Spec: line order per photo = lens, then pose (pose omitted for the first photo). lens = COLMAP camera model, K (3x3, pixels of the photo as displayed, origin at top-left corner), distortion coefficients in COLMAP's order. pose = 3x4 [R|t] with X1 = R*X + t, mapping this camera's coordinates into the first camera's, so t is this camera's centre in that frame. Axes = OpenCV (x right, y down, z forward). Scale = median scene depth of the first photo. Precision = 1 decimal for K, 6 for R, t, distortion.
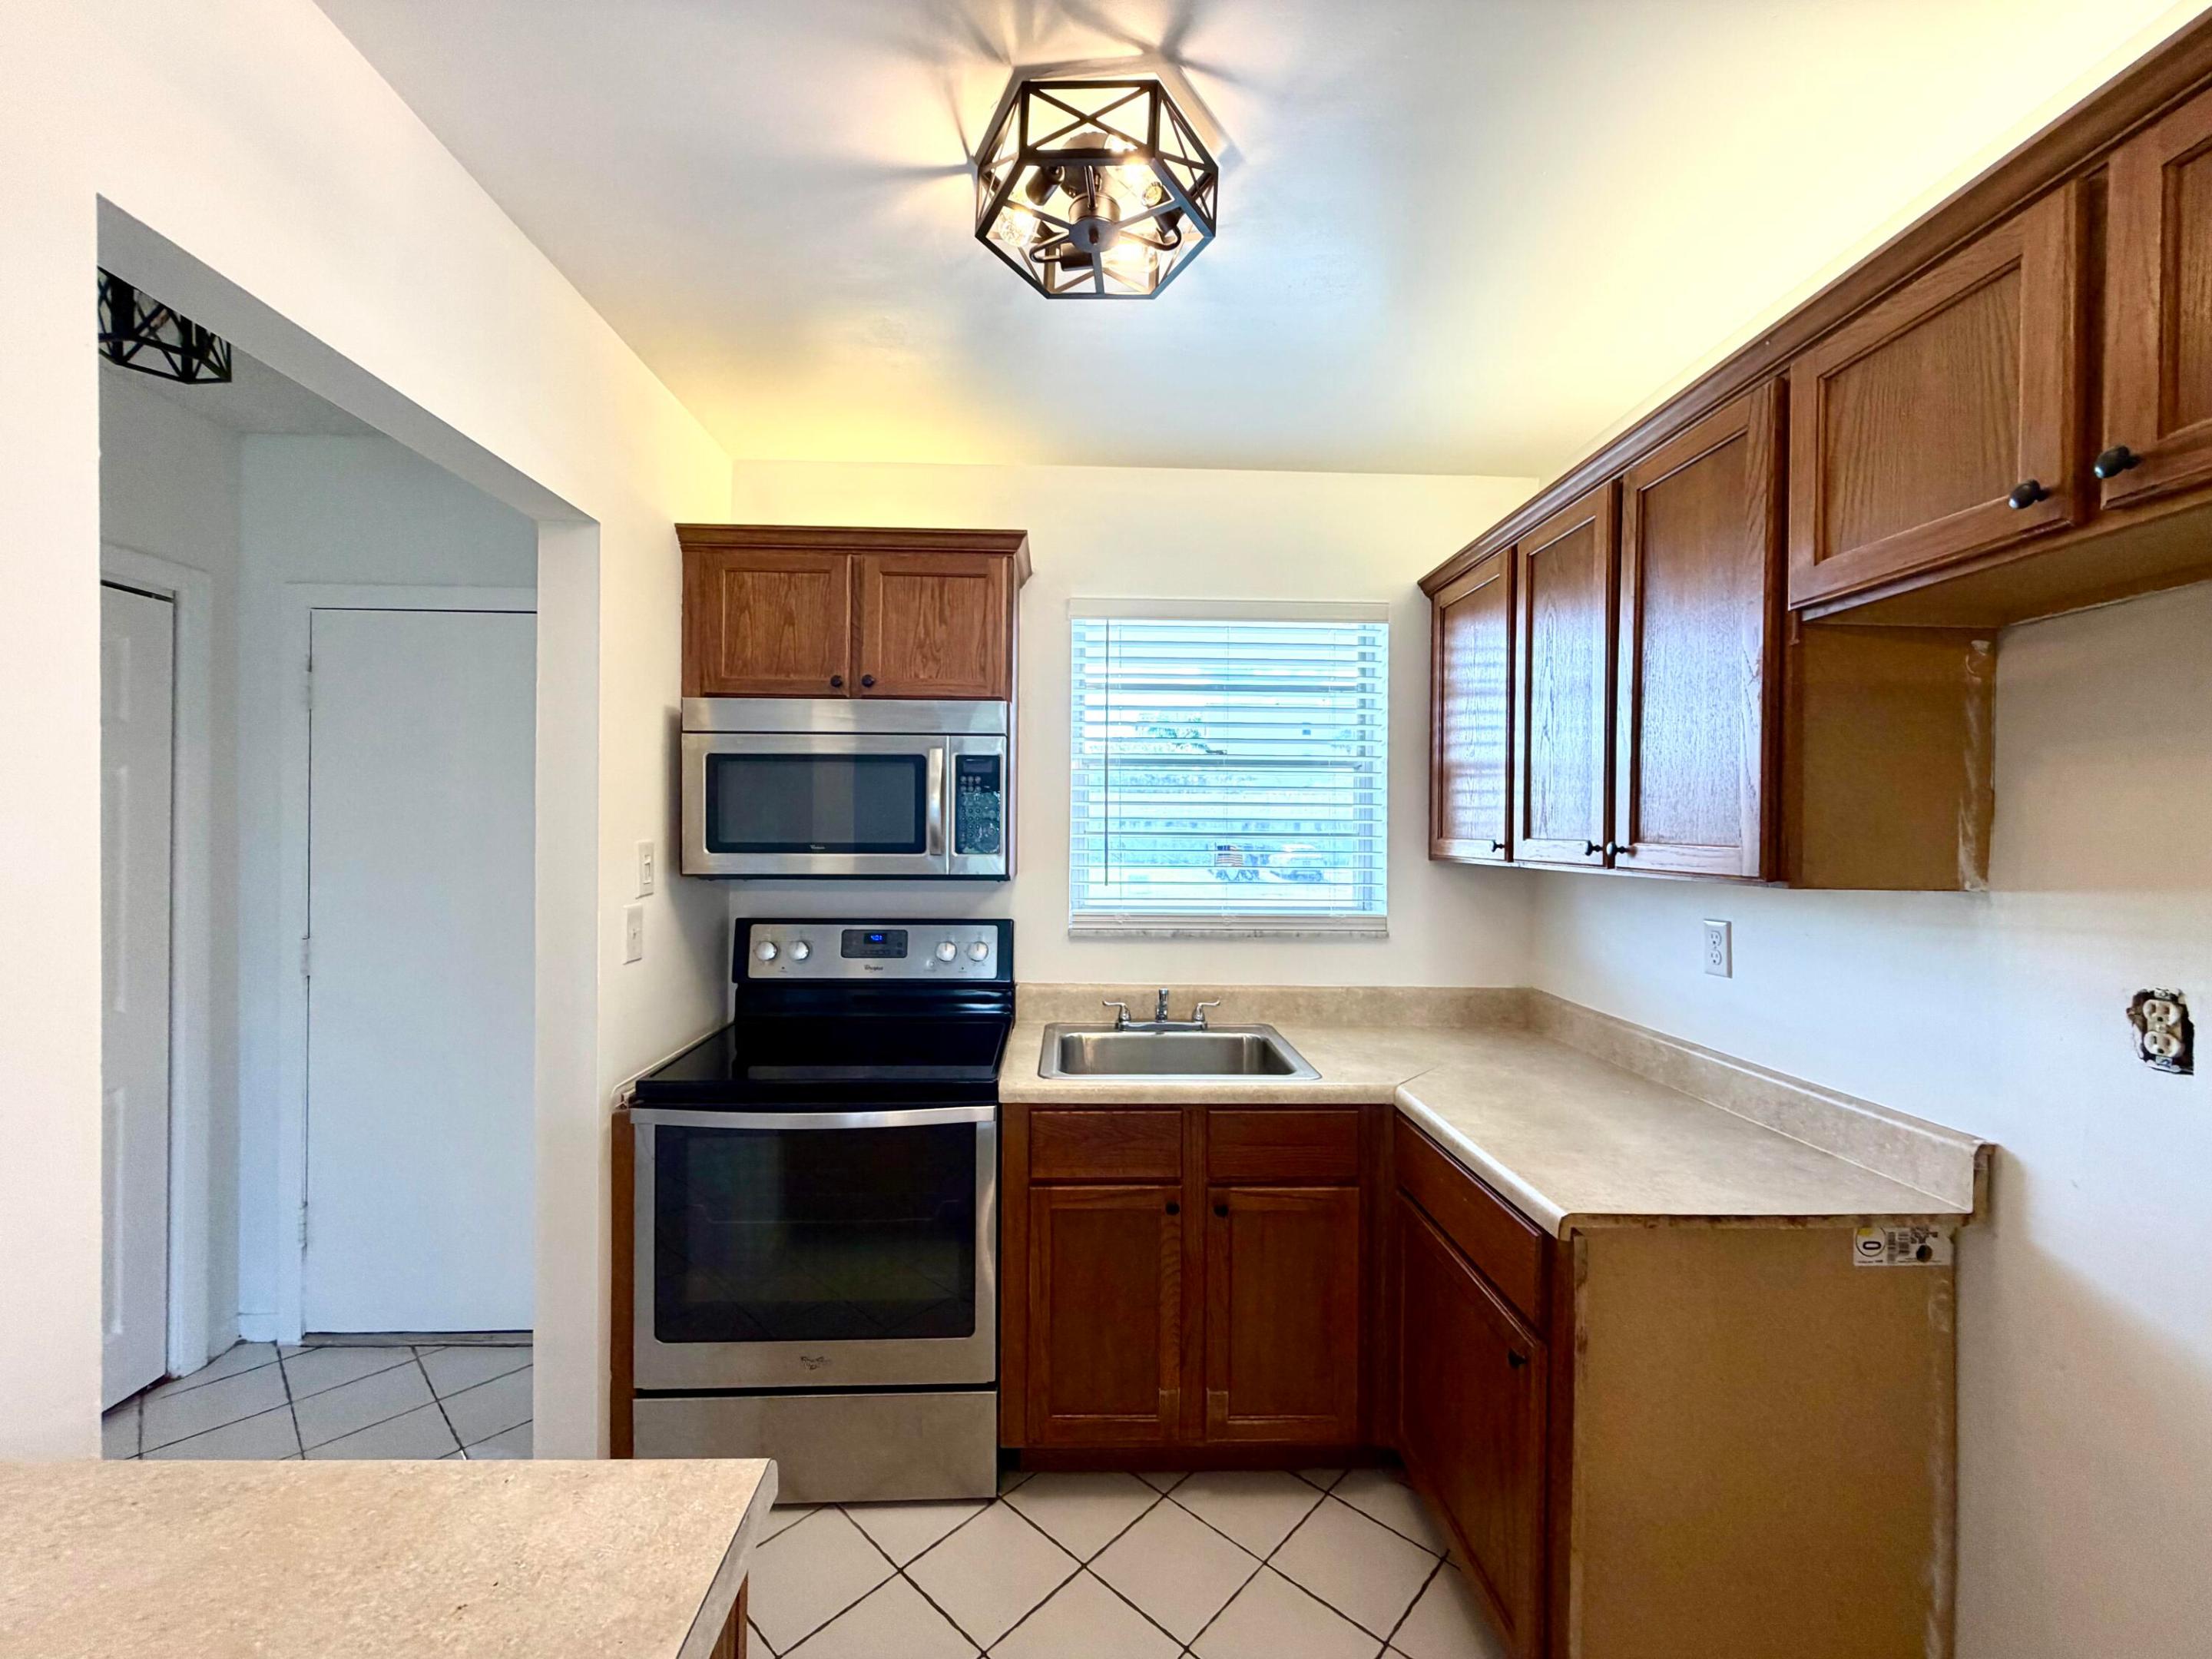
lens RADIAL K [[886.2, 0, 1100.4], [0, 886.2, 826.7], [0, 0, 1]] dist [0.001518, -0.000114]
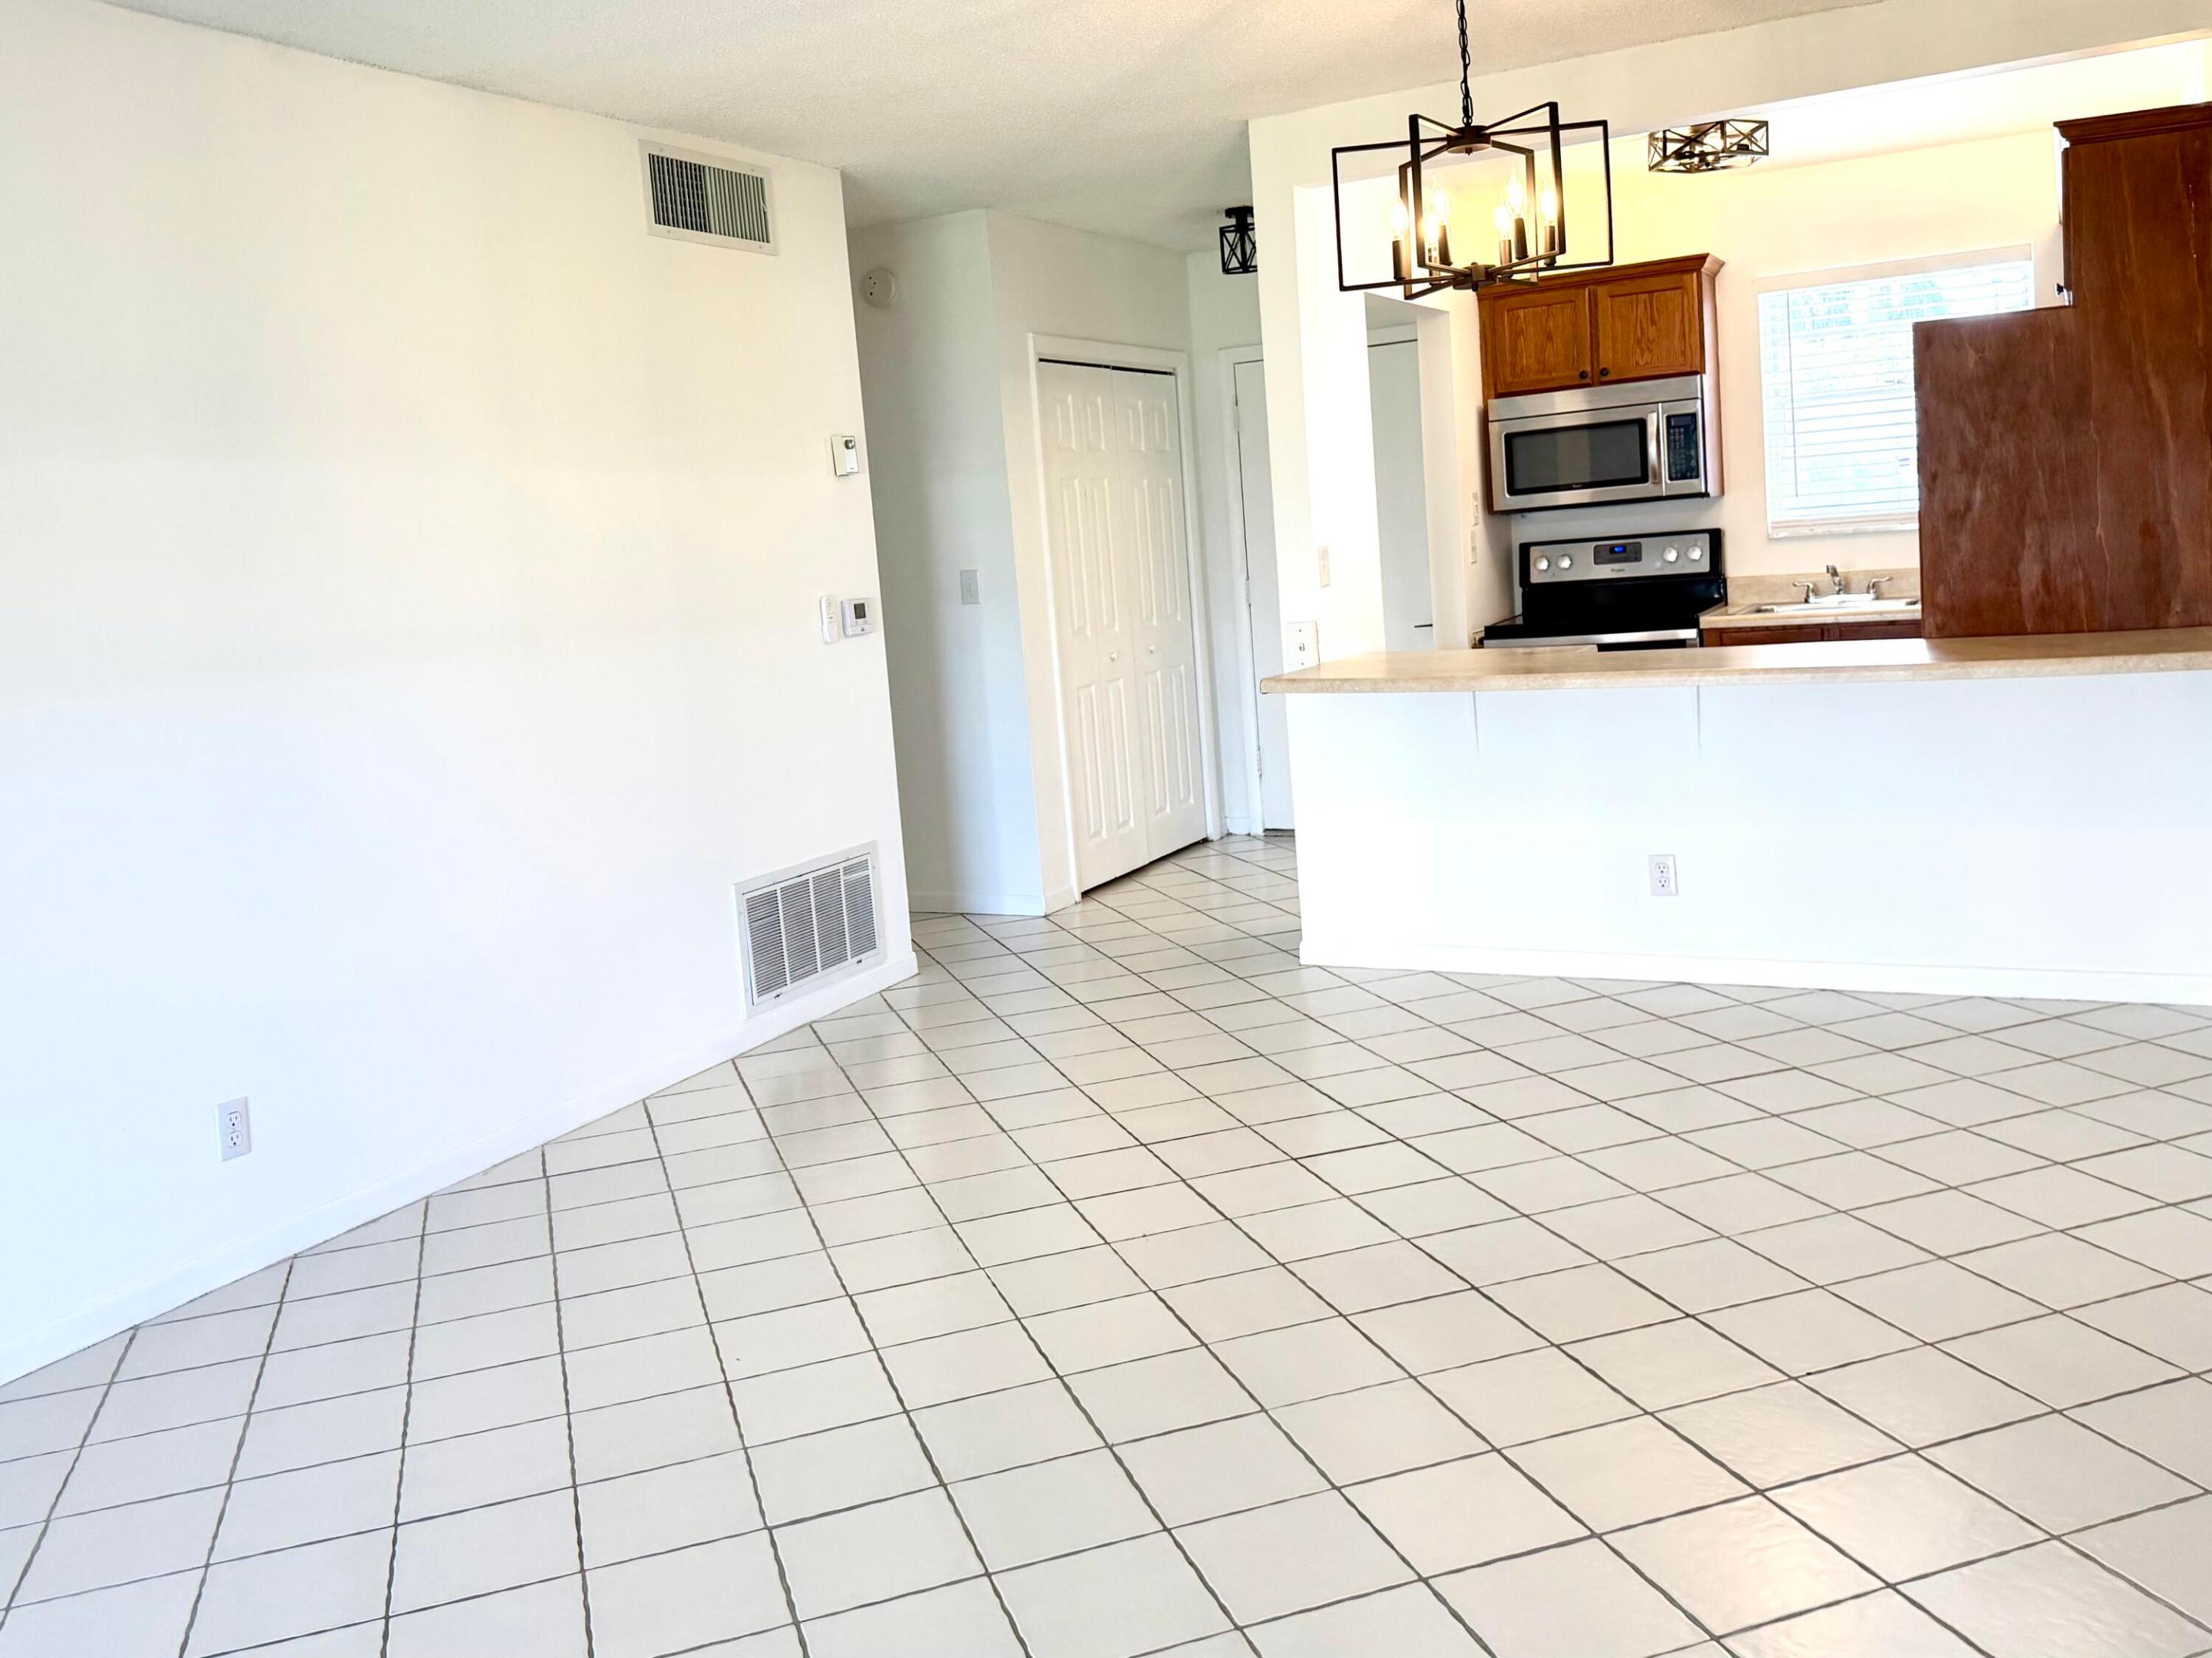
lens RADIAL K [[1812.5, 0, 1107.7], [0, 1812.5, 731.1], [0, 0, 1]] dist [0.160193, -0.366421]
pose [[0.869692, -0.025552, -0.492933, 0.544204], [0.087116, 0.990928, 0.102335, 0.049044], [0.485847, -0.131942, 0.864028, -2.256665]]
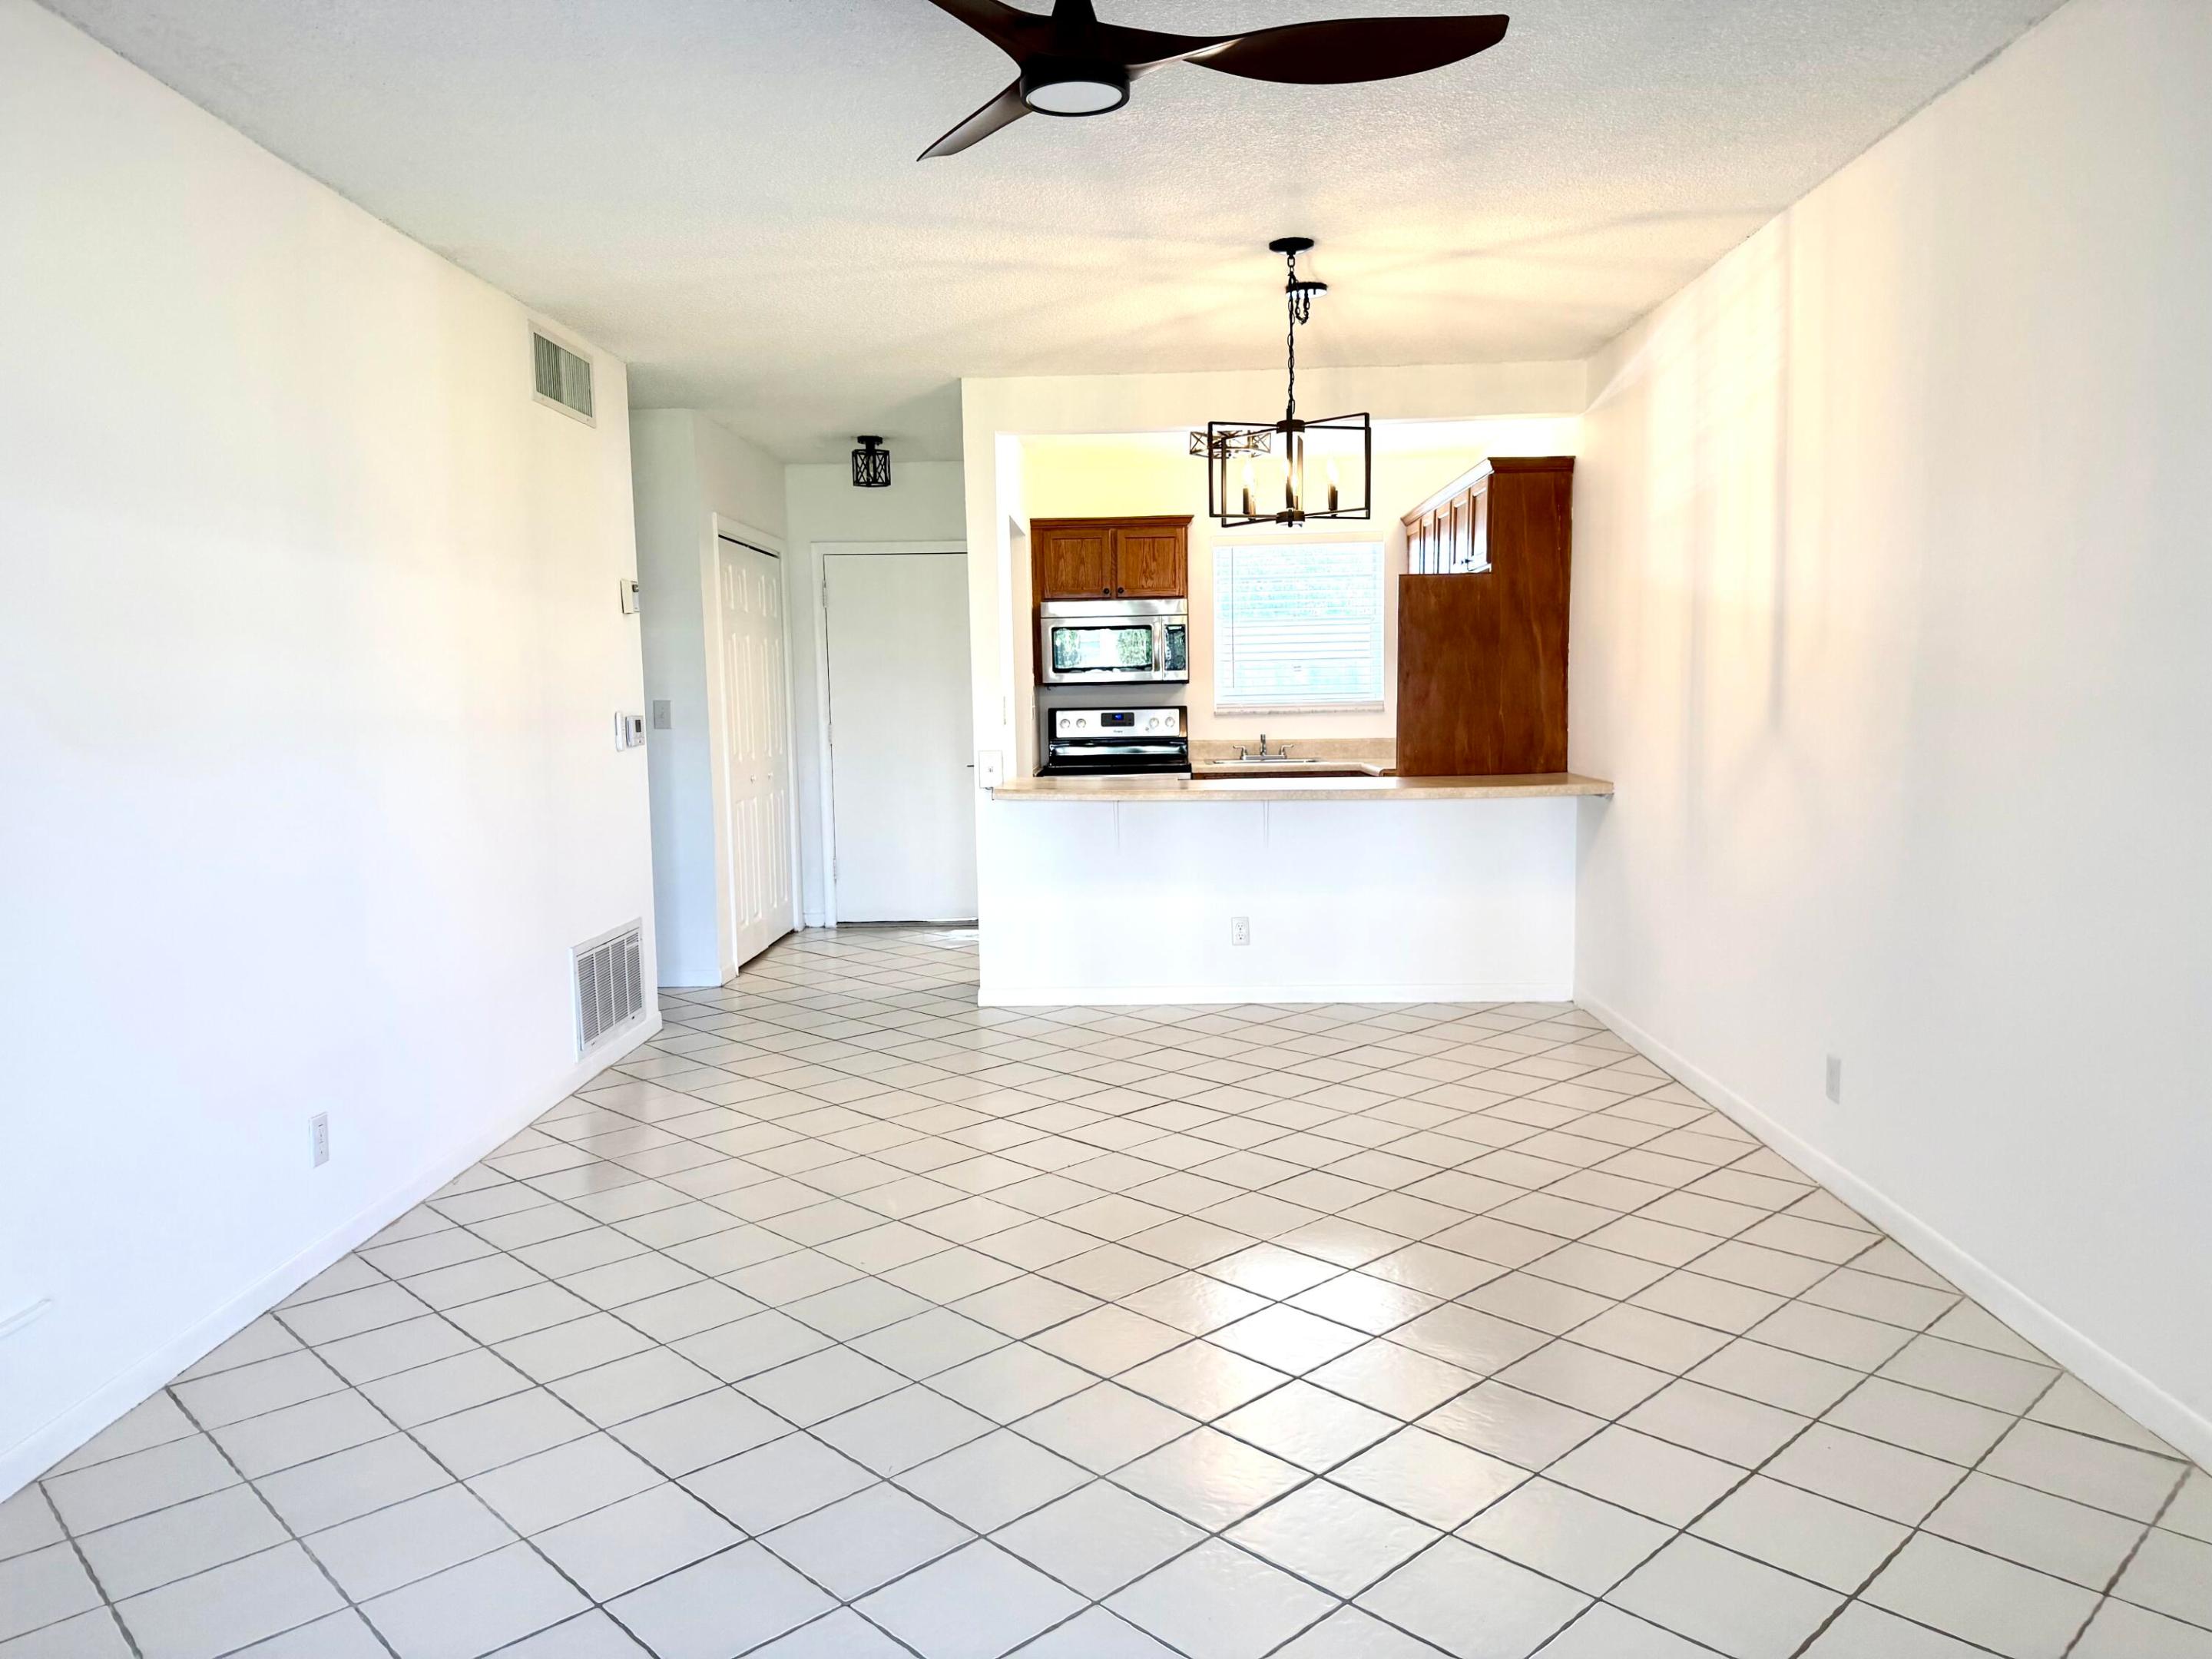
lens RADIAL K [[1515.3, 0, 1106.0], [0, 1515.3, 829.5], [0, 0, 1]] dist [0.123712, -0.187013]
pose [[0.998082, -0.021937, -0.057895, -0.102190], [0.027323, 0.995203, 0.093940, 0.065856], [0.055556, -0.095341, 0.993893, -2.772946]]
